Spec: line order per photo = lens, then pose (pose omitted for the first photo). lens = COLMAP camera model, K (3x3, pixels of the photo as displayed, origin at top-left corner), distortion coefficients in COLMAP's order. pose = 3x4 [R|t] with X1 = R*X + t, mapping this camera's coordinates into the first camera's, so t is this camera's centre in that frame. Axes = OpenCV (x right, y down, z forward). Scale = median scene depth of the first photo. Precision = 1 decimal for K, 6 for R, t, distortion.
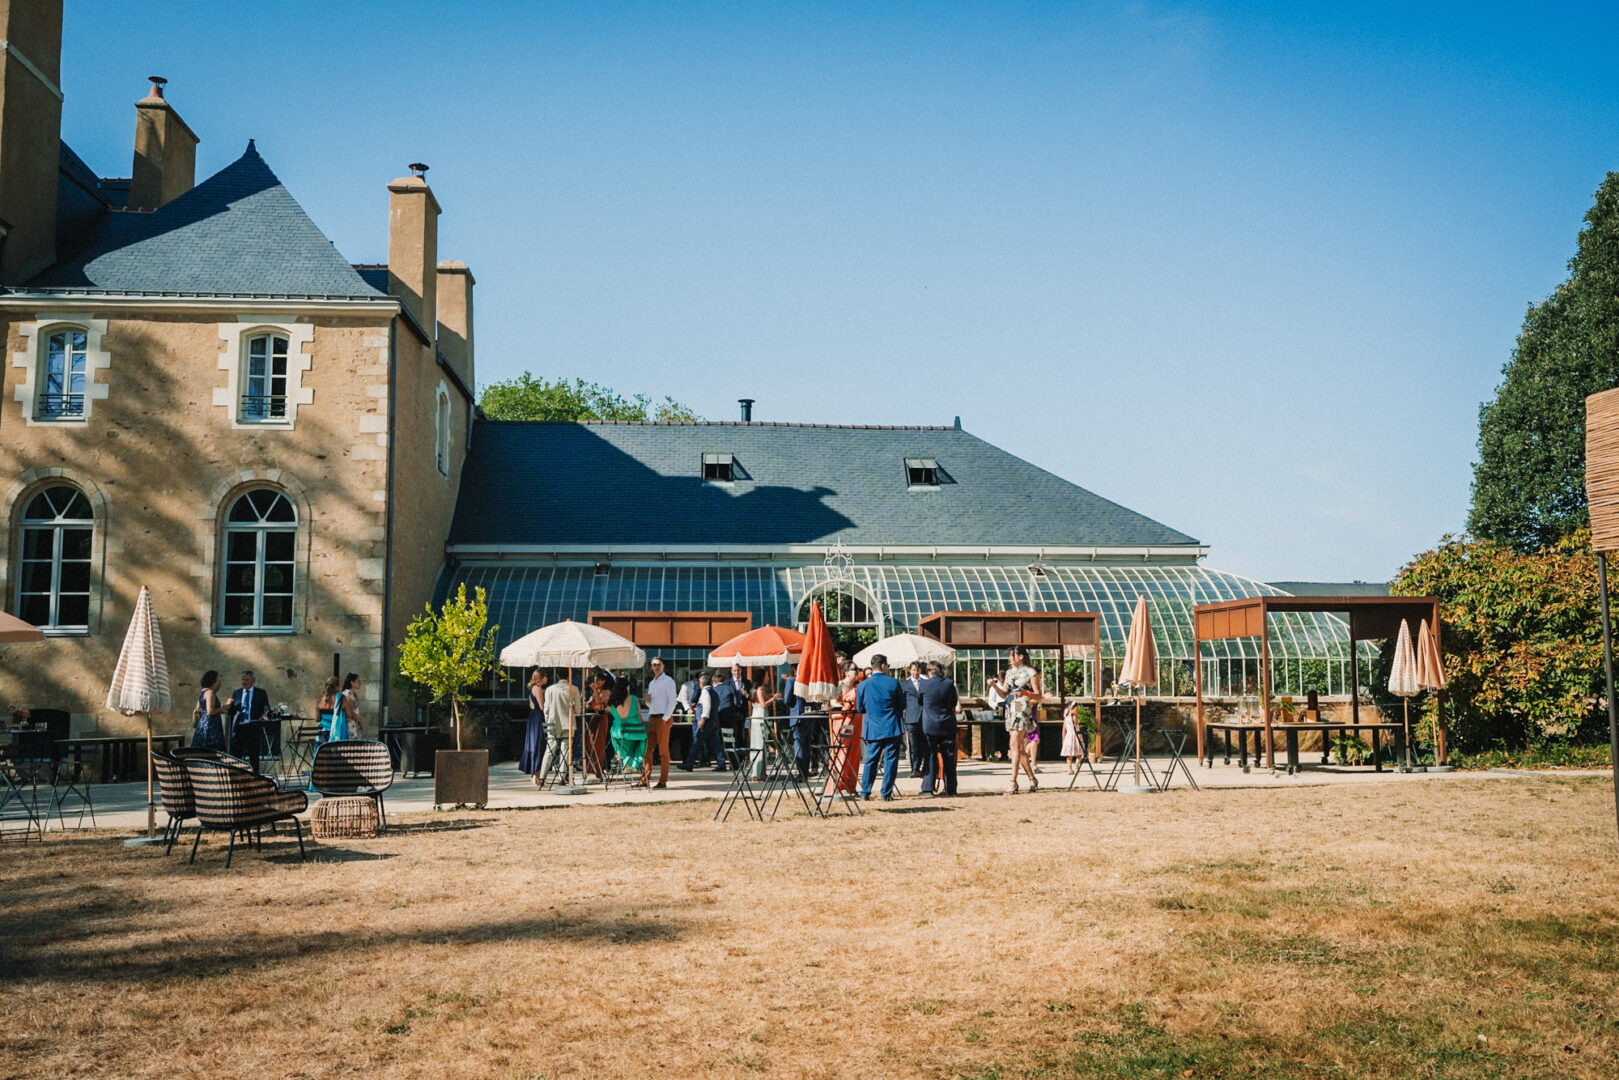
lens RADIAL K [[1663.2, 0, 809.5], [0, 1663.2, 540.0], [0, 0, 1]] dist [0.005490, 0.014647]
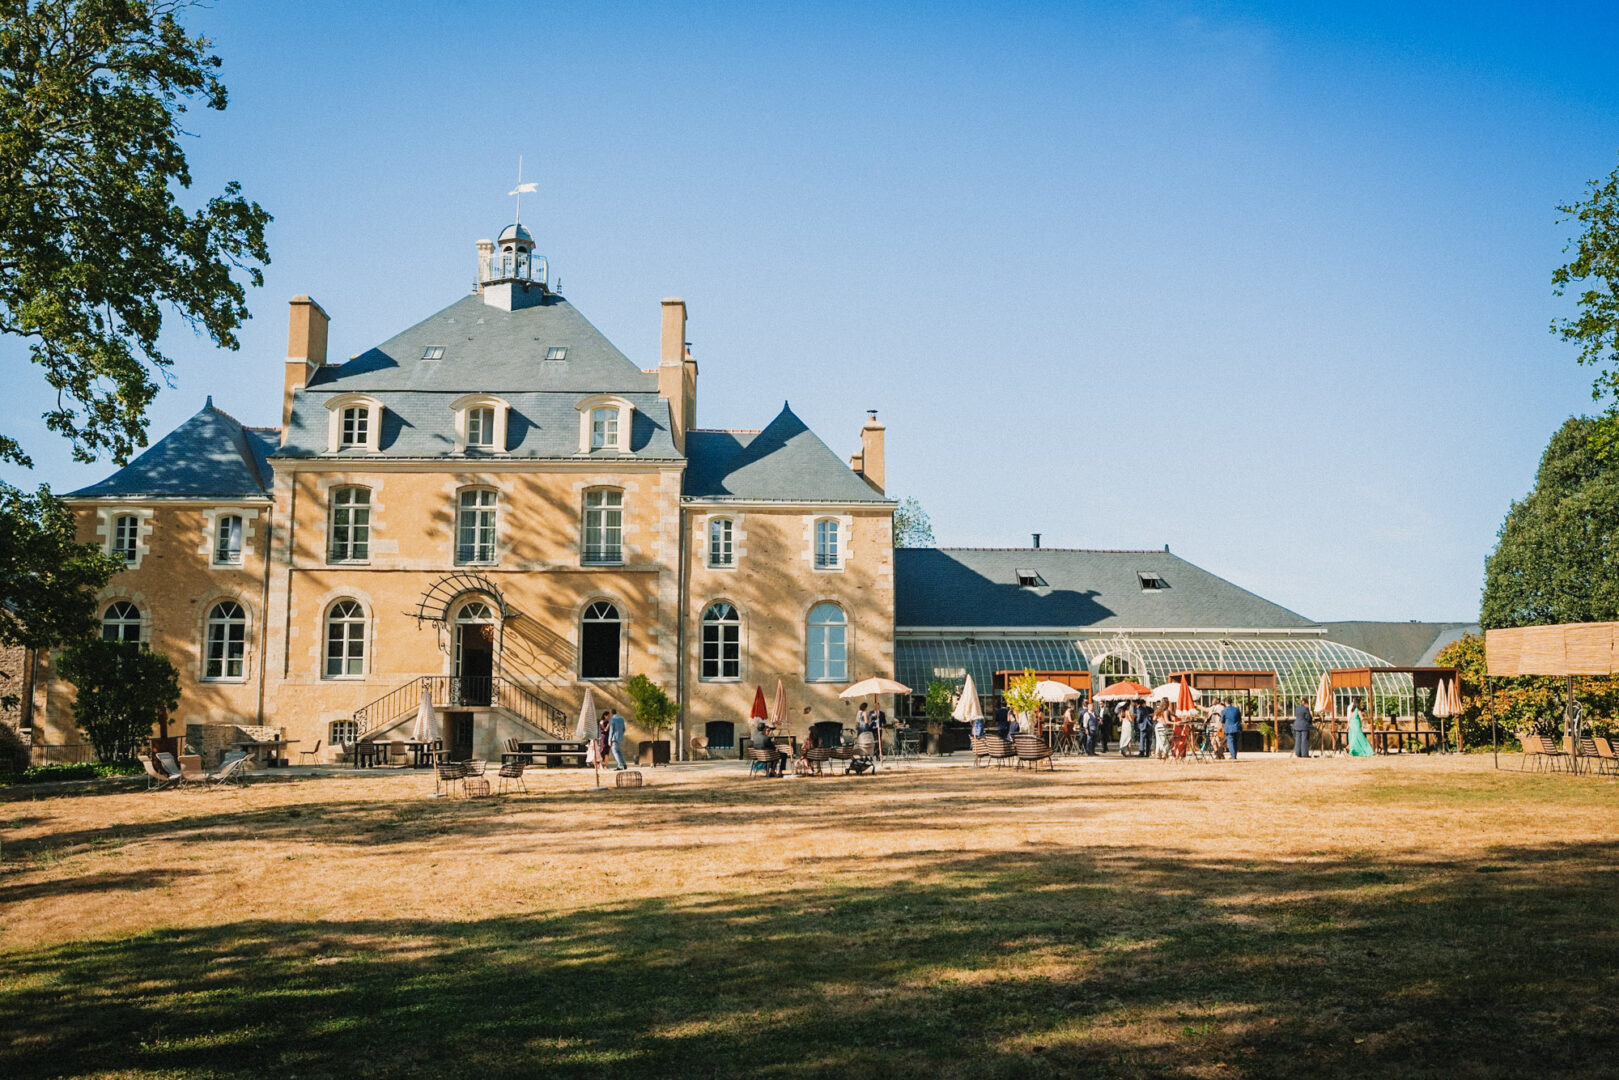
lens RADIAL K [[1609.3, 0, 809.5], [0, 1609.3, 540.0], [0, 0, 1]] dist [0.008117, 0.005943]
pose [[0.999132, 0.001481, -0.041632, -0.272642], [-0.002131, 0.999877, -0.015562, -0.074410], [0.041604, 0.015637, 0.999012, -0.823830]]
